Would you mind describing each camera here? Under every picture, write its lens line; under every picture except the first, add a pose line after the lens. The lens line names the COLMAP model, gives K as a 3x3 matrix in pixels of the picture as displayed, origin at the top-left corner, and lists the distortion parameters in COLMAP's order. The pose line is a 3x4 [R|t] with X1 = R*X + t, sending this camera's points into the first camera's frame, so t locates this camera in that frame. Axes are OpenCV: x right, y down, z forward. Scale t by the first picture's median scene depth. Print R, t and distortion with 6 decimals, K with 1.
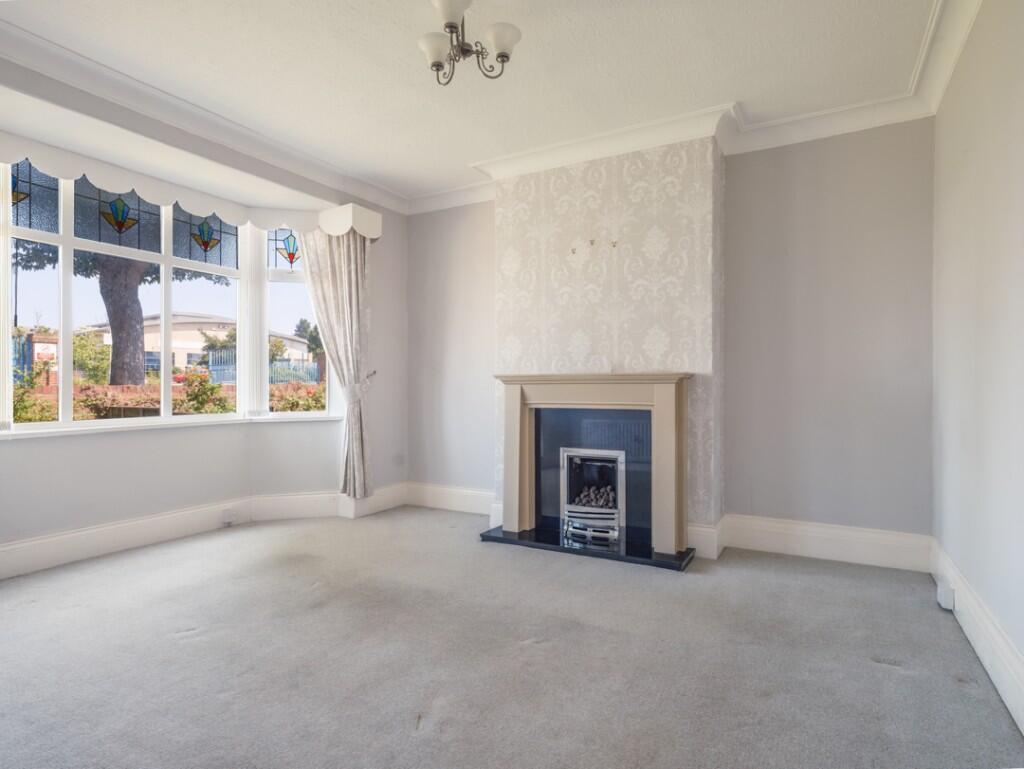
lens RADIAL K [[534.0, 0, 514.0], [0, 534.0, 378.1], [0, 0, 1]] dist [-0.002954, -0.001125]
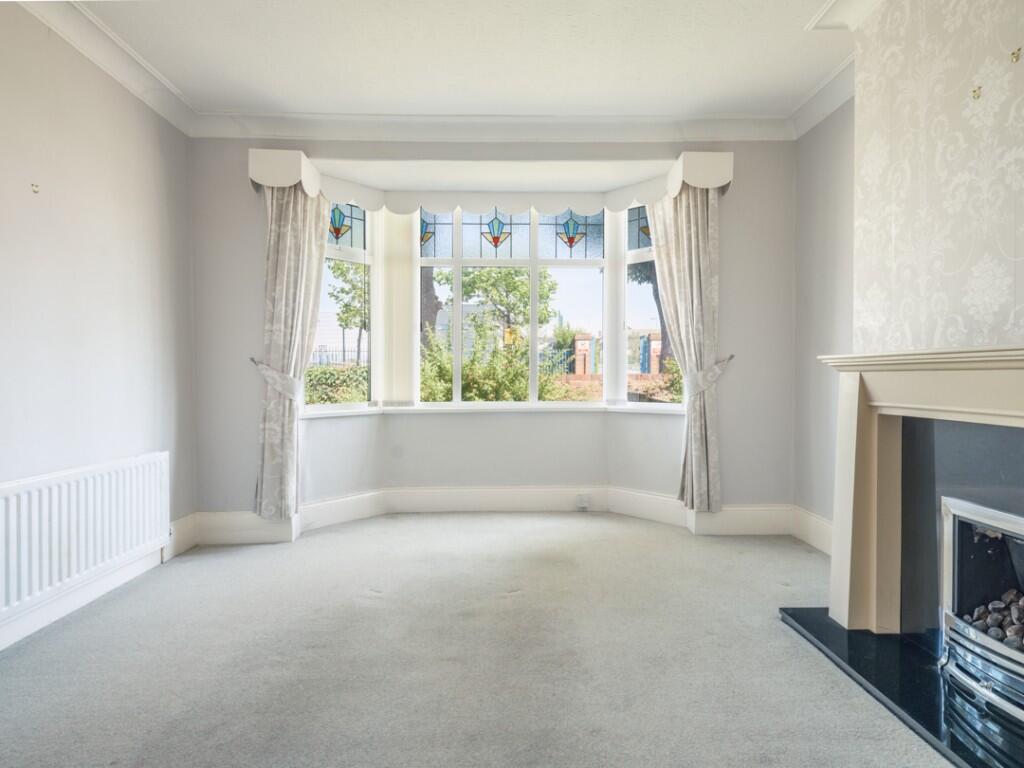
lens RADIAL K [[534.0, 0, 514.0], [0, 534.0, 377.6], [0, 0, 1]] dist [-0.002954, -0.001125]
pose [[0.533000, 0.005315, -0.846099, 0.253077], [0.012799, 0.999815, 0.014343, 0.004442], [0.846019, -0.018474, 0.532833, 0.333622]]
